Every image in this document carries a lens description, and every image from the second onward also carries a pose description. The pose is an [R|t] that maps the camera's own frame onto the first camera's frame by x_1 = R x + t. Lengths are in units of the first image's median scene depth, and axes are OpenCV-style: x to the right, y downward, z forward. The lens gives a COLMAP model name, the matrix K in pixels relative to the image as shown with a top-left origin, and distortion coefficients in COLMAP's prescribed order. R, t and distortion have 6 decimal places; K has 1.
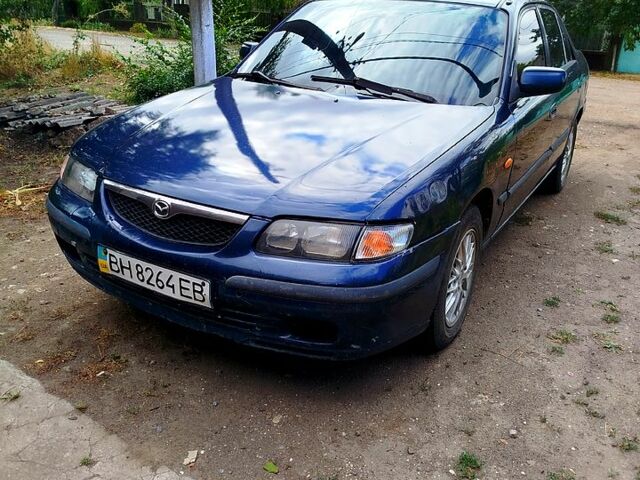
lens RADIAL K [[564.7, 0, 318.8], [0, 564.7, 240.7], [0, 0, 1]] dist [0.052271, -0.064227]
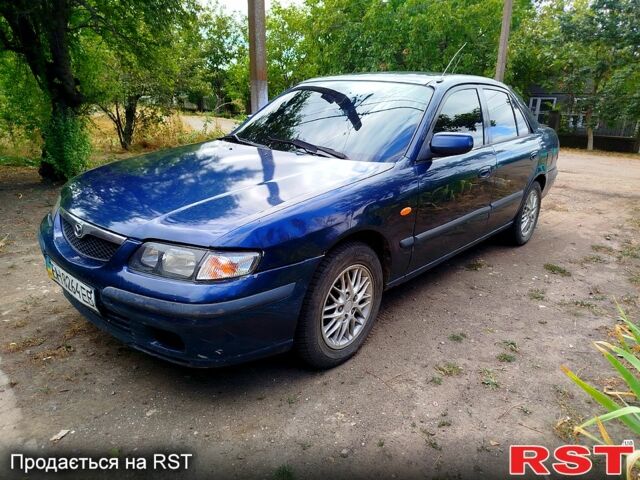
lens RADIAL K [[428.2, 0, 321.6], [0, 428.2, 240.3], [0, 0, 1]] dist [0.024672, -0.020104]
pose [[0.981976, 0.055384, -0.180708, 0.380054], [-0.070327, 0.994520, -0.077354, 0.002378], [0.175434, 0.088669, 0.980490, 0.138070]]
